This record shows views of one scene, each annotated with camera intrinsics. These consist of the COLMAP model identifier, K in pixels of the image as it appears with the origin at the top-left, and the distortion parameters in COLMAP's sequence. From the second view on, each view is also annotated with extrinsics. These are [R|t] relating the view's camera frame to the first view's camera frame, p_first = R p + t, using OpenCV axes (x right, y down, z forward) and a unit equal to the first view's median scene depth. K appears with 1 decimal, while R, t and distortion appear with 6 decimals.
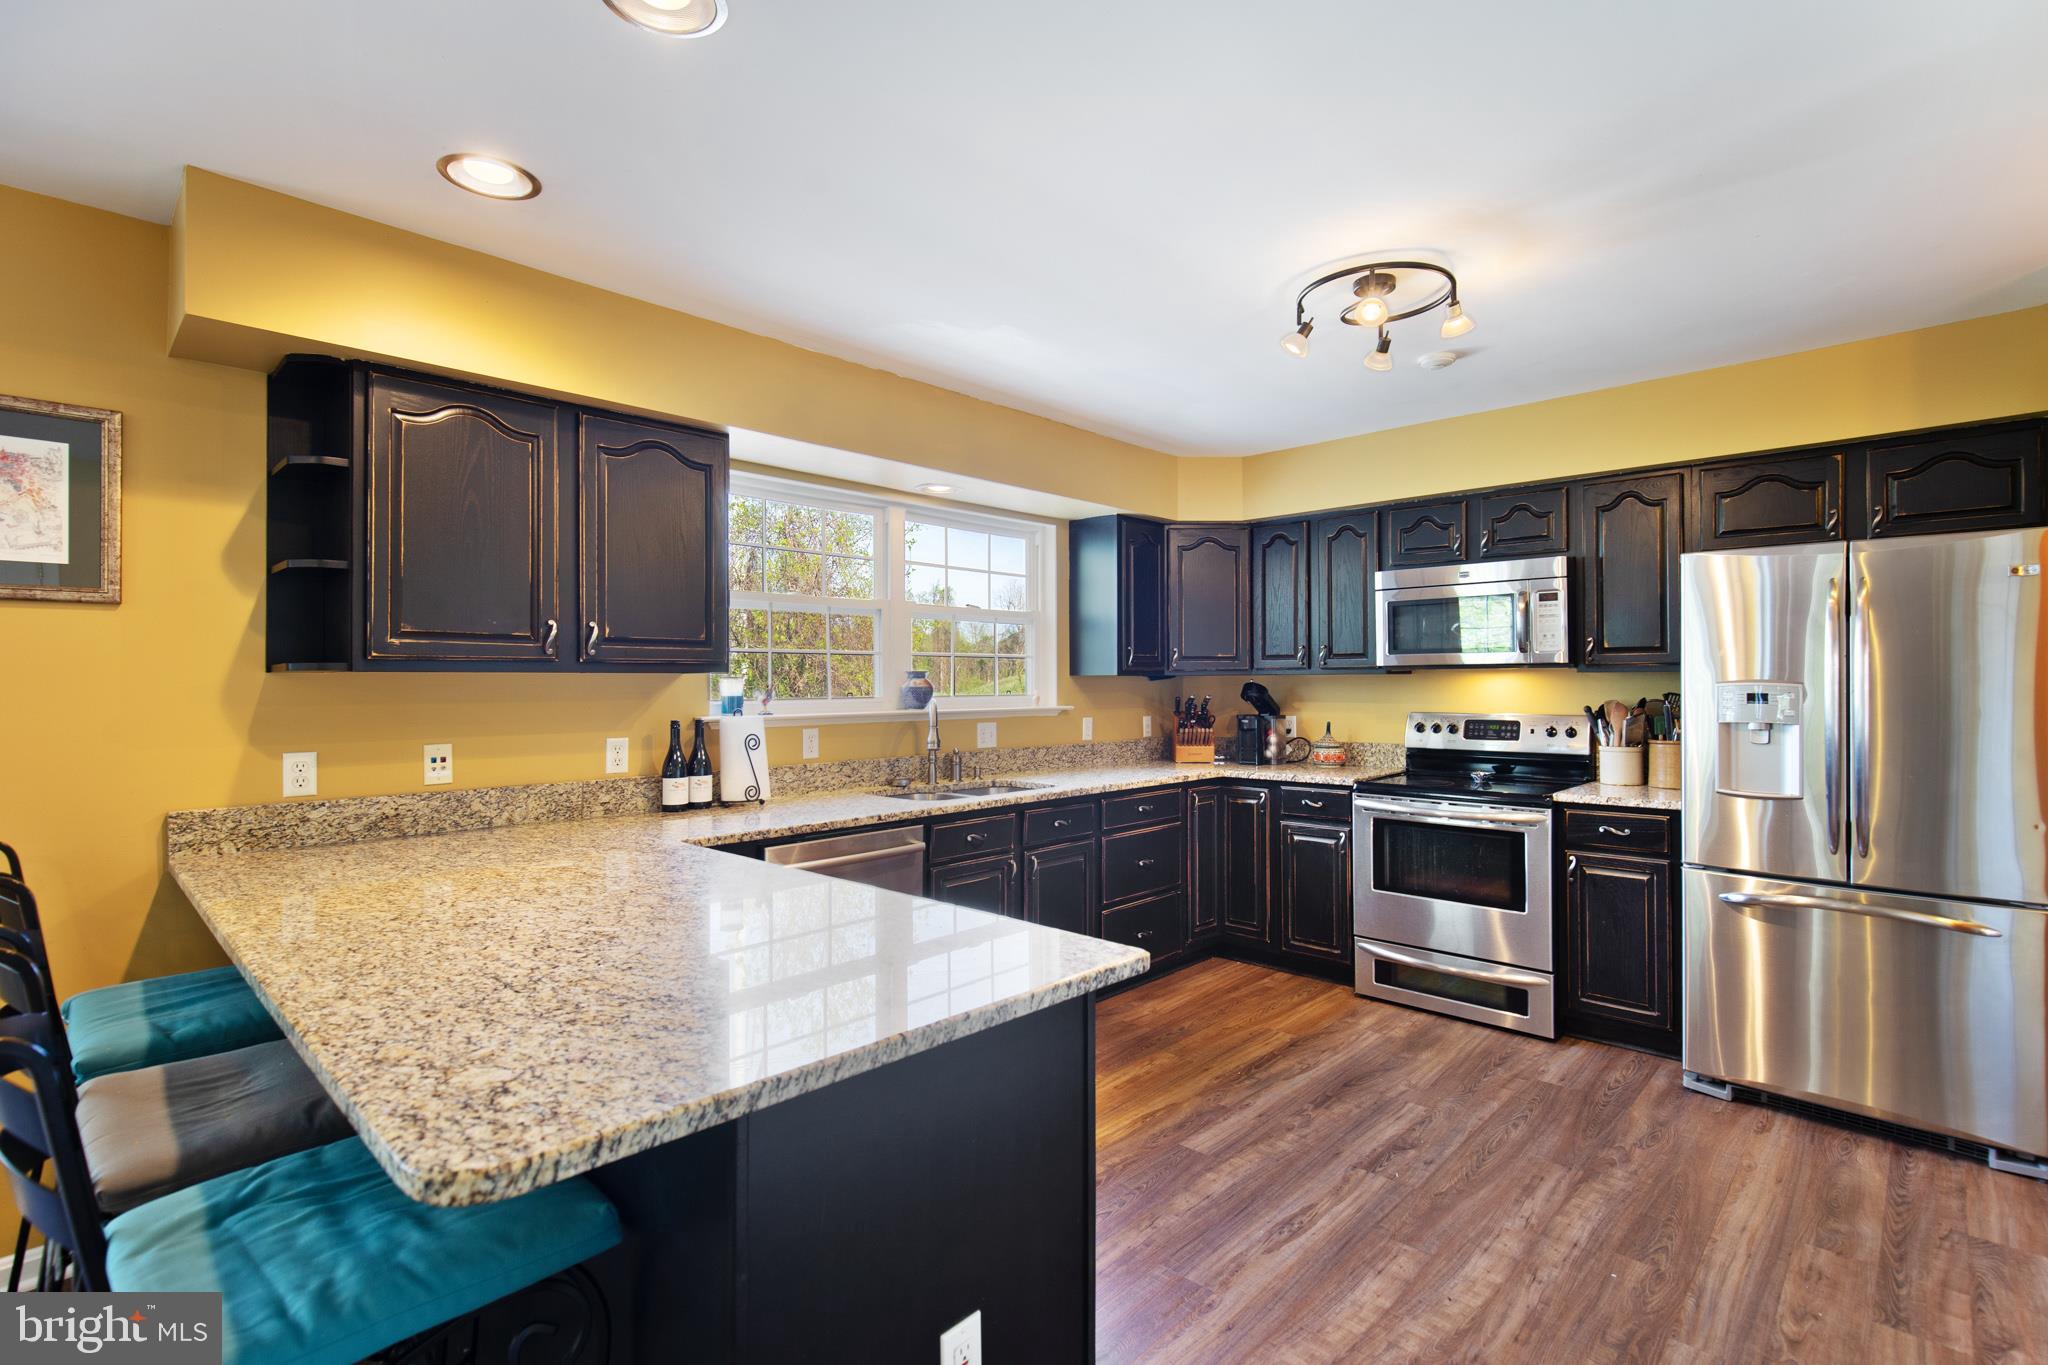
lens RADIAL K [[942.9, 0, 1039.0], [0, 942.9, 678.0], [0, 0, 1]] dist [0.001018, 0.000001]
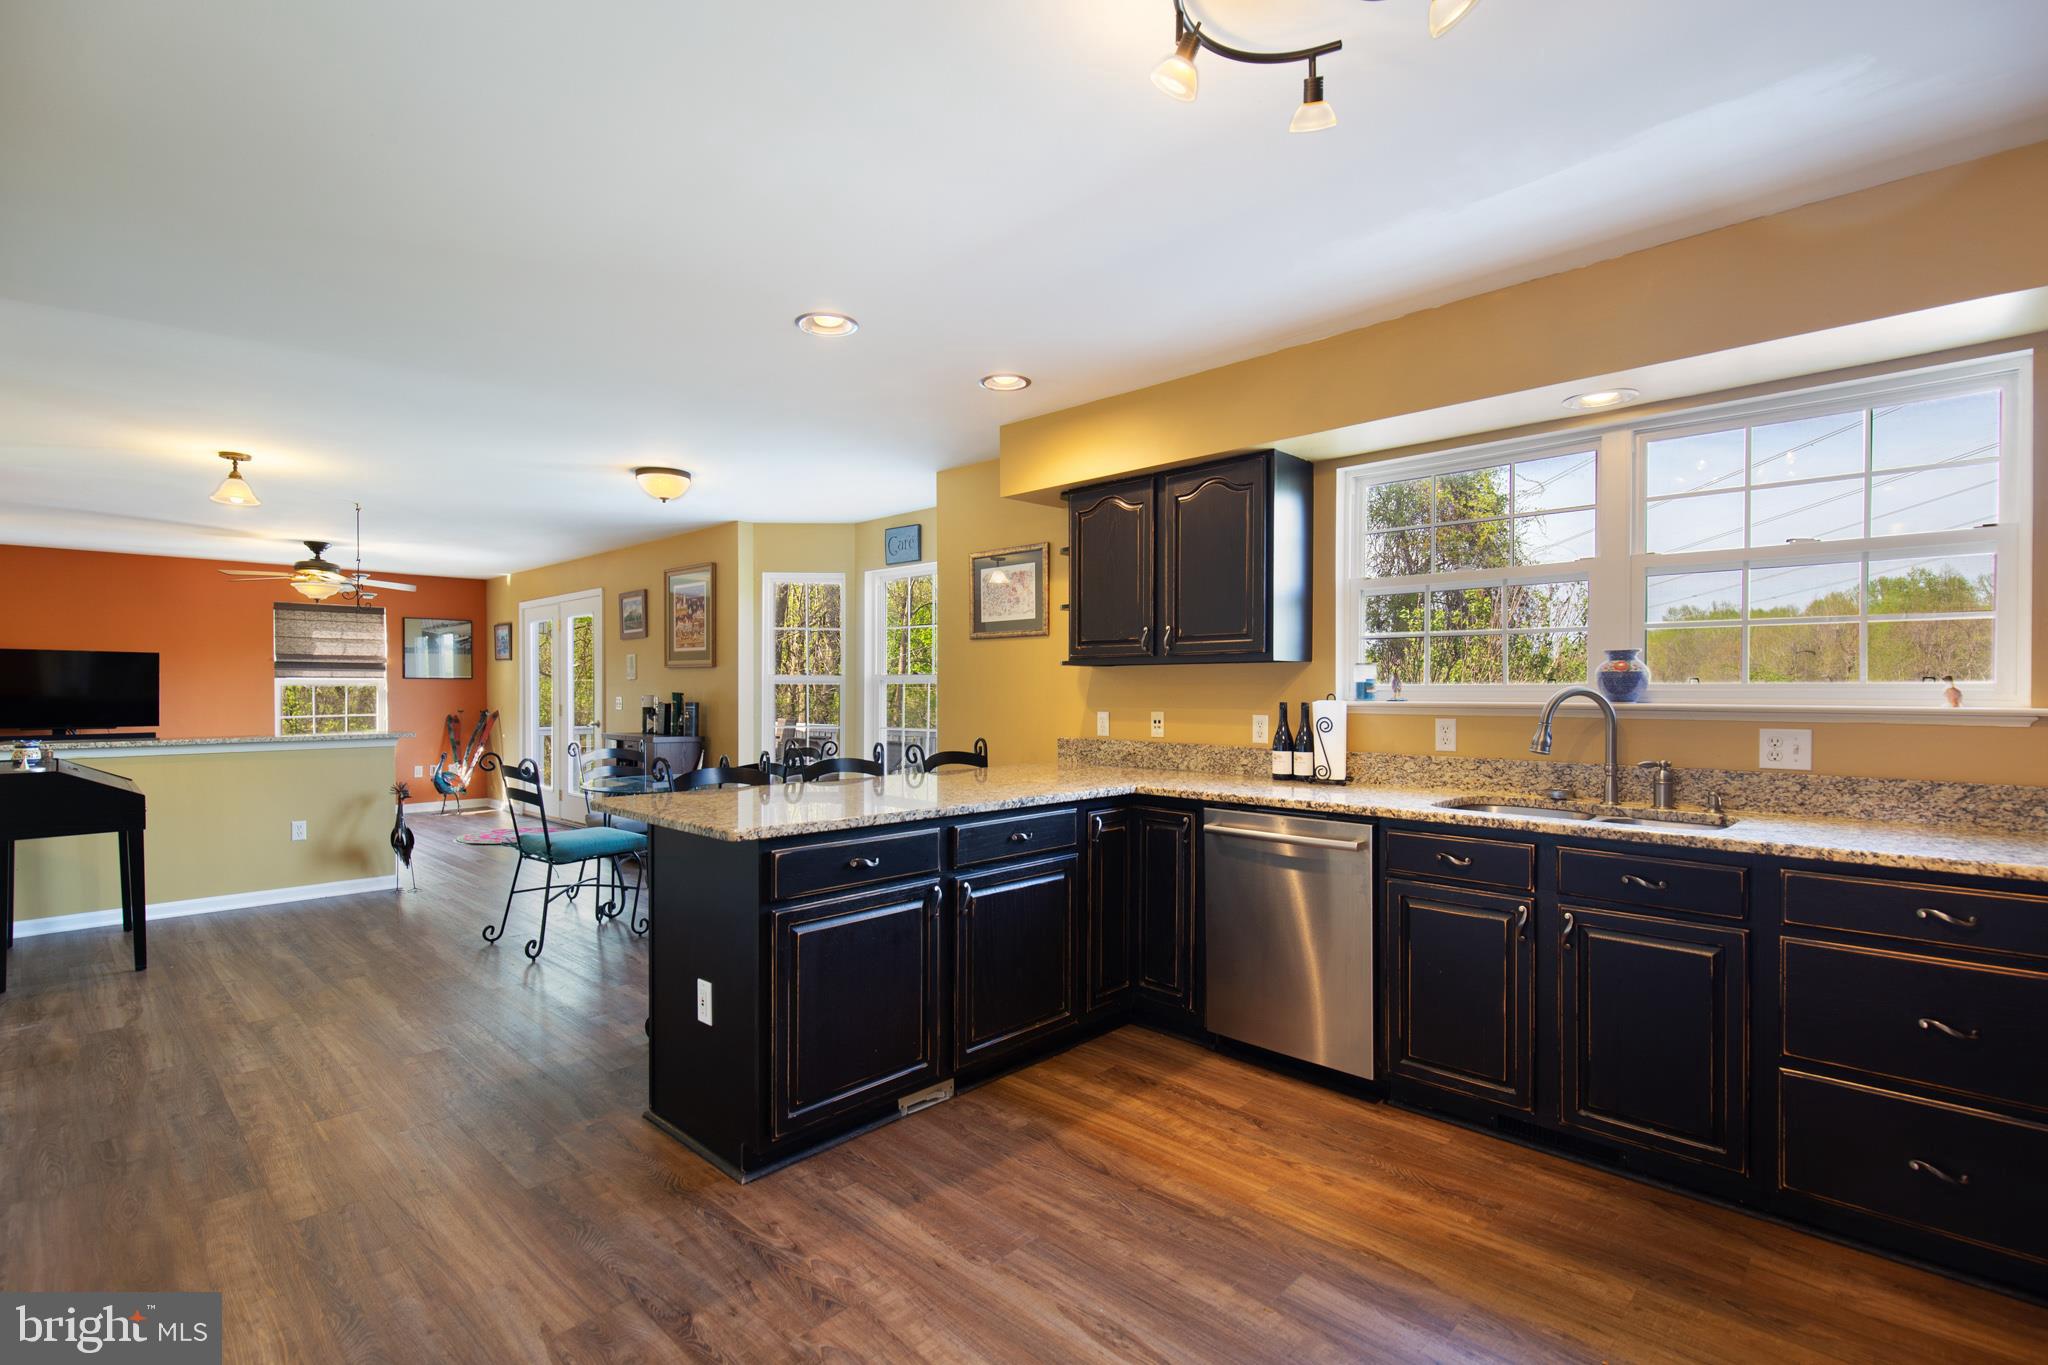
lens RADIAL K [[951.7, 0, 1029.2], [0, 951.7, 694.3], [0, 0, 1]] dist [0.014579, -0.000516]
pose [[-0.007103, 0.011088, -0.999913, 0.669962], [0.005534, 0.999924, 0.011049, 0.017112], [0.999959, -0.005455, -0.007164, 0.583285]]
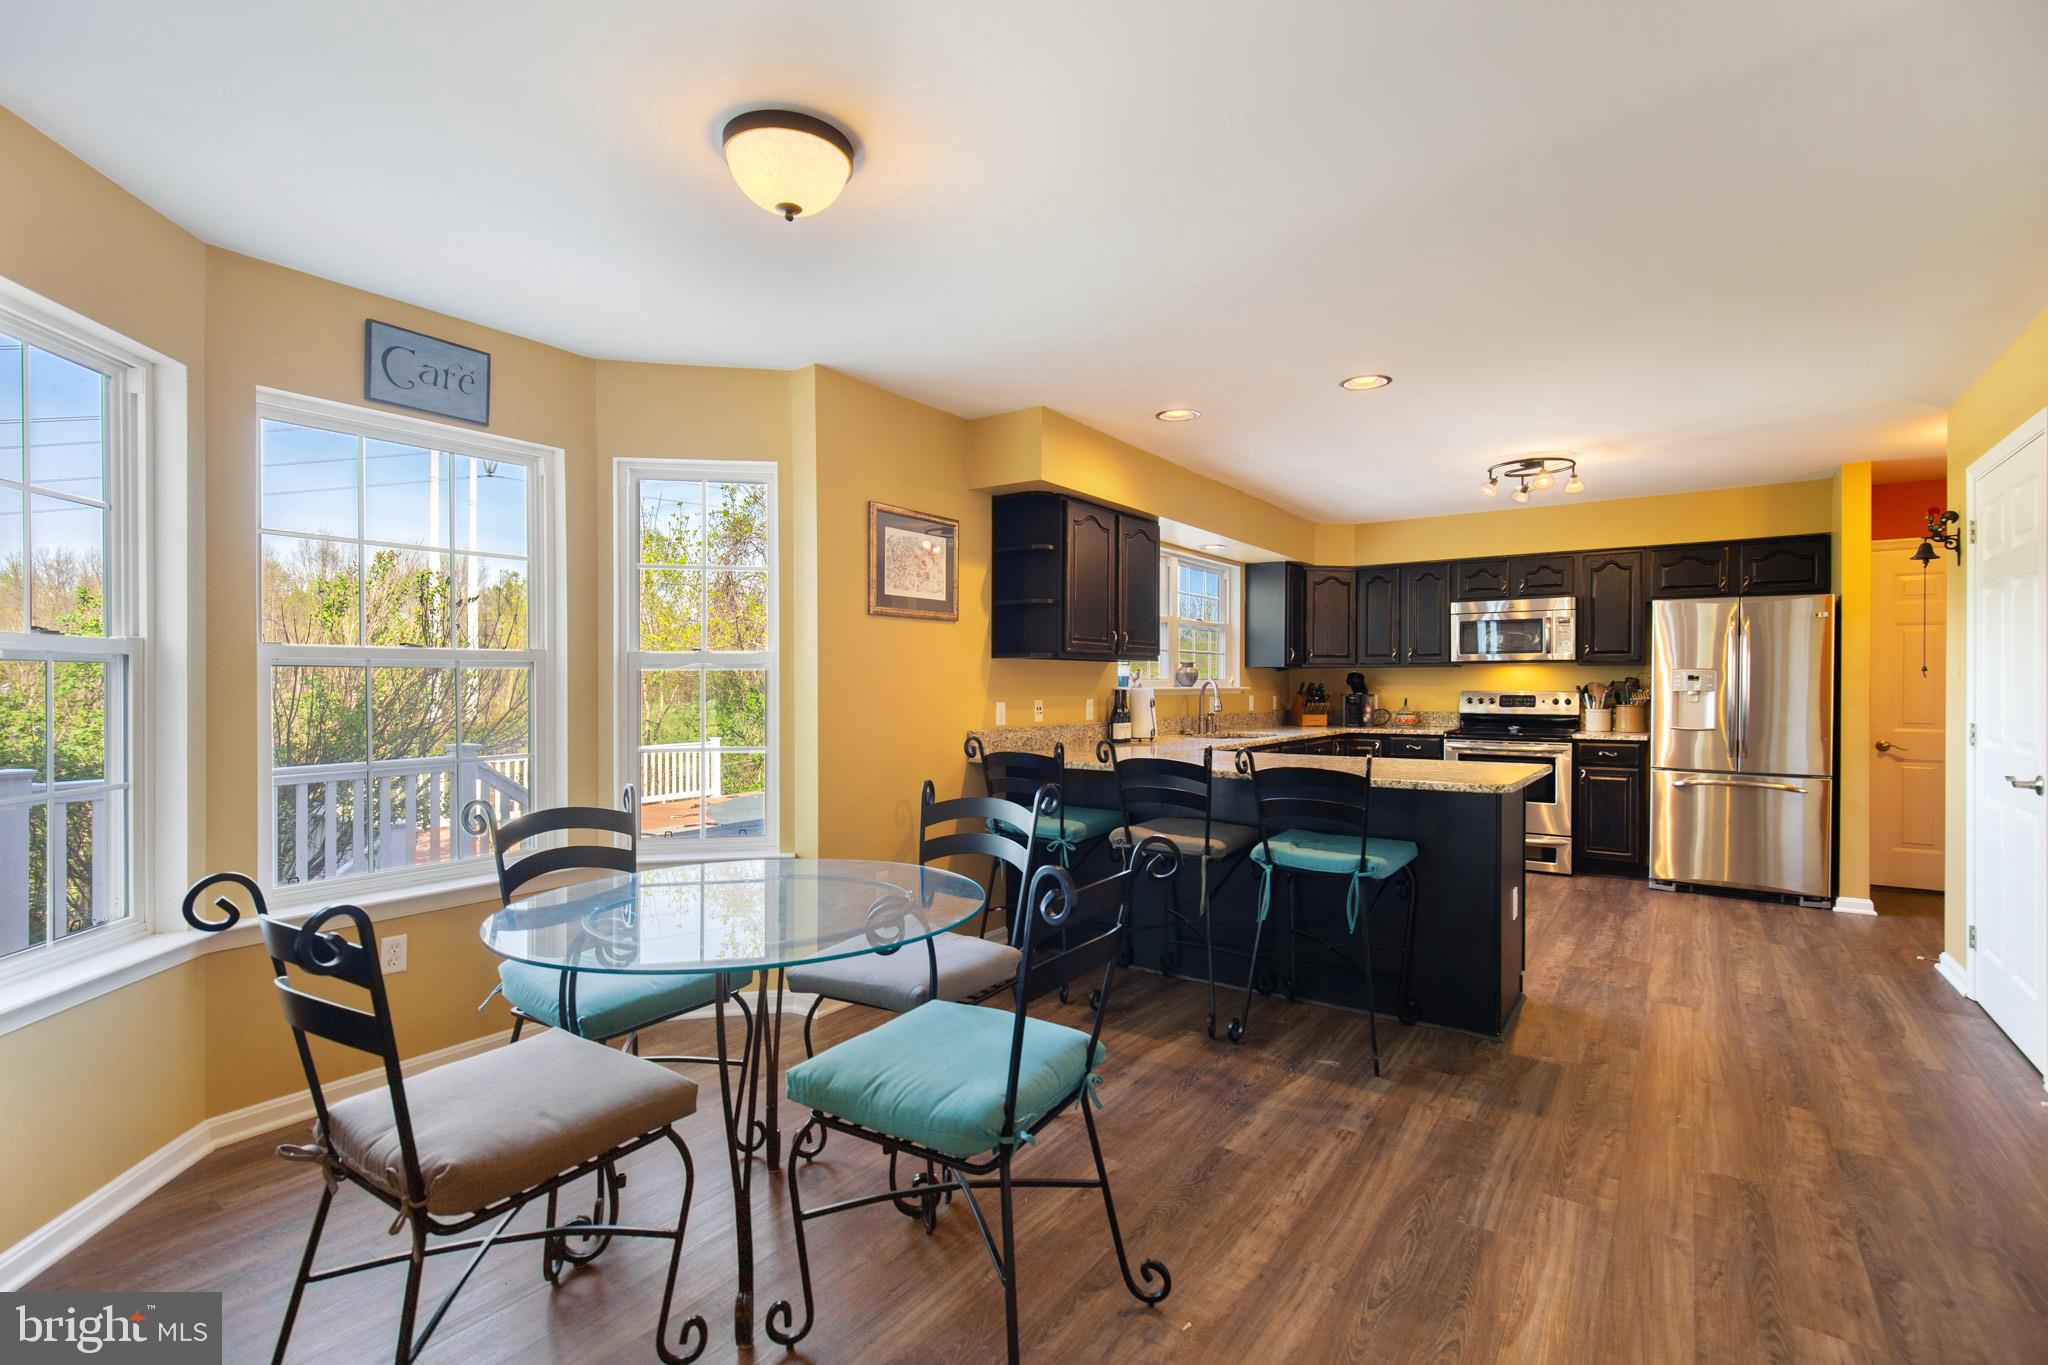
lens RADIAL K [[935.0, 0, 1032.4], [0, 935.0, 692.4], [0, 0, 1]] dist [0.004751, -0.000585]
pose [[0.989199, 0.001168, 0.146577, -0.658960], [-0.003131, 0.999908, 0.013162, 0.024133], [-0.146549, -0.013478, 0.989112, -0.534141]]
